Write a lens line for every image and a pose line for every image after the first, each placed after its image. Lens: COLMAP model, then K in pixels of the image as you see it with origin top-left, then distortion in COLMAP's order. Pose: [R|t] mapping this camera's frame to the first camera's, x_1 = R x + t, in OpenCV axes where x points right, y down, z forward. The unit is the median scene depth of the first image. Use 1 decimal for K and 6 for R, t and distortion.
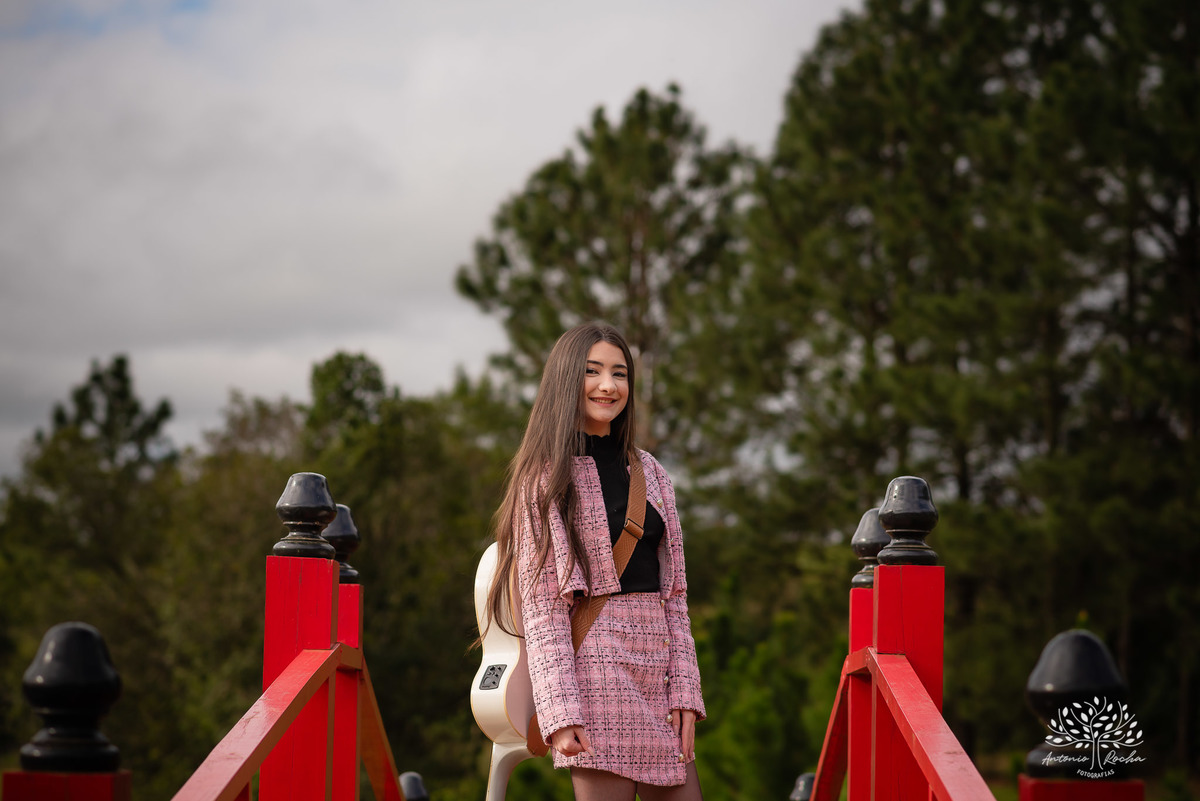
lens RADIAL K [[2934.4, 0, 600.0], [0, 2934.4, 400.5], [0, 0, 1]] dist [-0.000981, -0.039517]
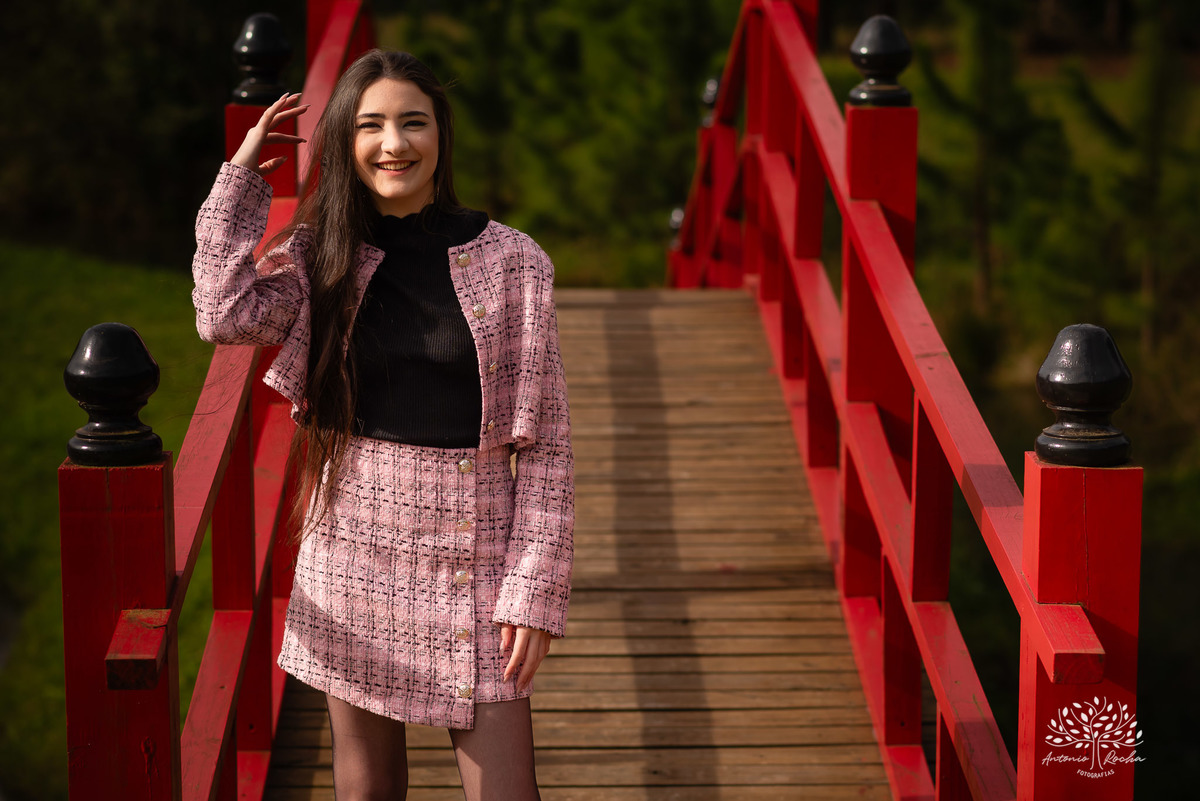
lens RADIAL K [[3381.9, 0, 600.0], [0, 3381.9, 400.5], [0, 0, 1]] dist [-0.006032, 0.101758]
pose [[0.999343, -0.009626, 0.034943, -0.006730], [0.001339, 0.973238, 0.229797, -0.015889], [-0.036220, -0.229599, 0.972611, -0.095174]]
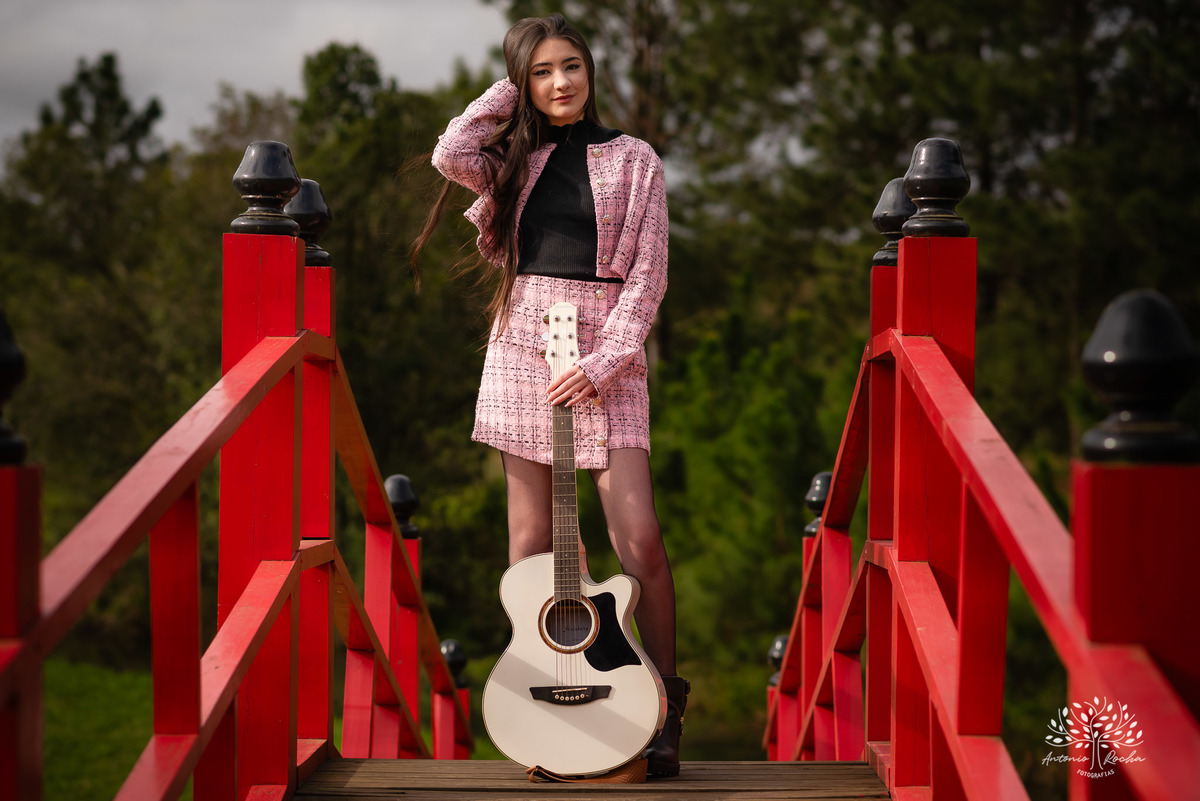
lens RADIAL K [[3009.7, 0, 600.0], [0, 3009.7, 400.5], [0, 0, 1]] dist [0.041640, -1.206776]
pose [[0.999957, -0.008437, -0.003733, 0.000901], [0.008767, 0.994994, 0.099549, 0.002362], [0.002875, -0.099578, 0.995026, 0.013765]]
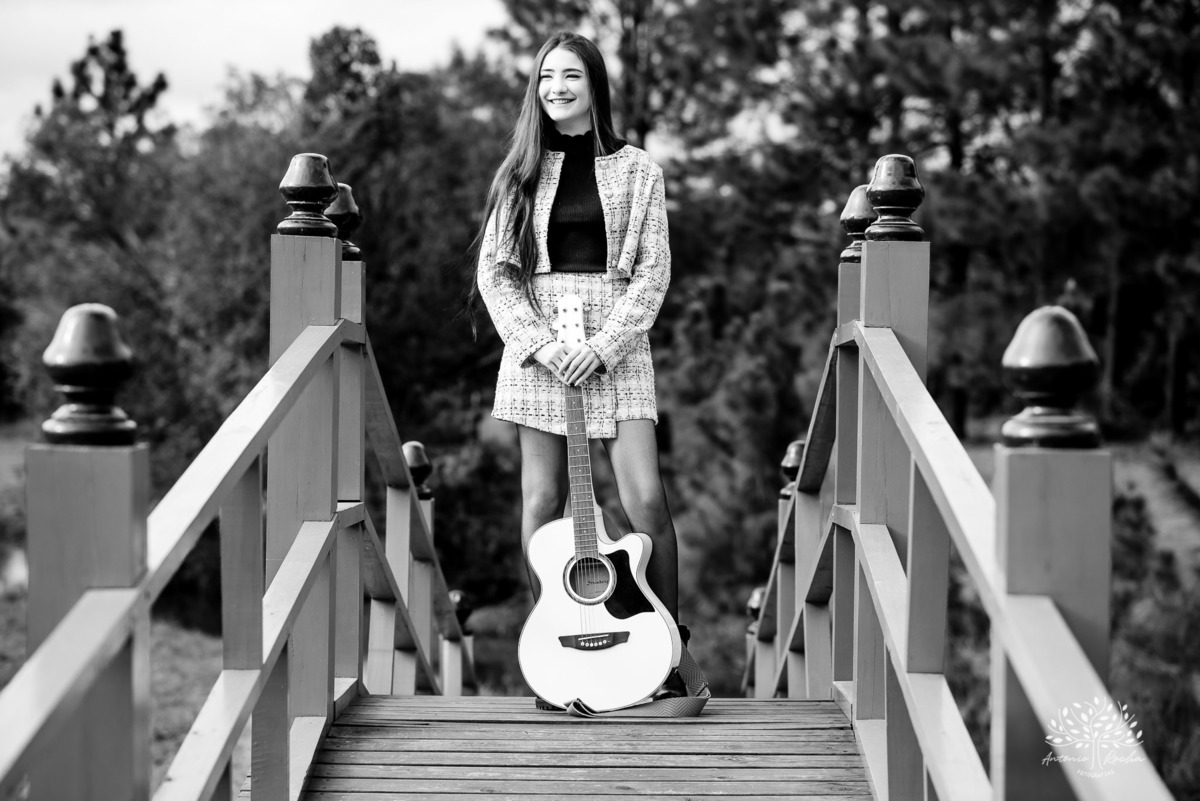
lens RADIAL K [[2905.7, 0, 600.0], [0, 2905.7, 400.5], [0, 0, 1]] dist [-0.000496, 0.106412]
pose [[0.999988, -0.004737, 0.000926, 0.000057], [0.004602, 0.993582, 0.113024, -0.000714], [-0.001456, -0.113018, 0.993592, -0.003538]]
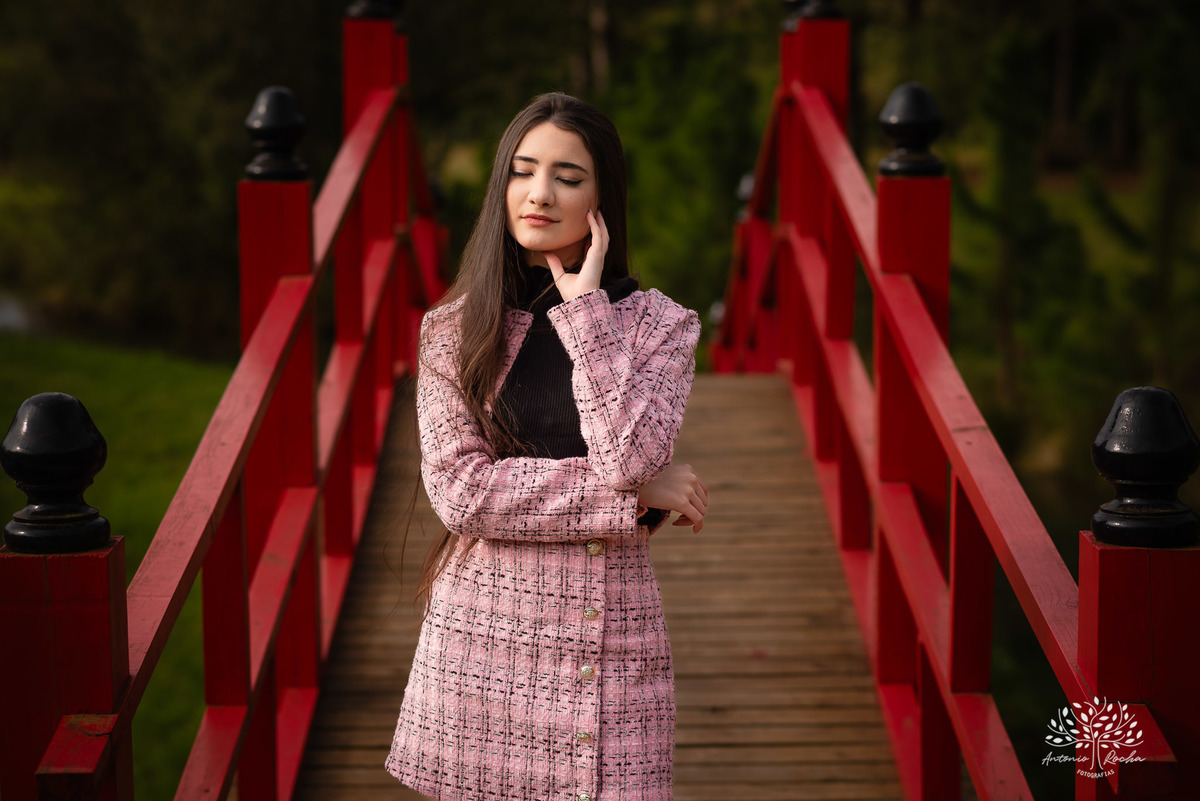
lens RADIAL K [[3009.7, 0, 600.0], [0, 3009.7, 400.5], [0, 0, 1]] dist [0.041640, -1.206776]
pose [[0.999764, -0.015805, 0.014893, -0.003577], [0.012502, 0.979643, 0.200358, -0.008925], [-0.017756, -0.200125, 0.979609, -0.068072]]
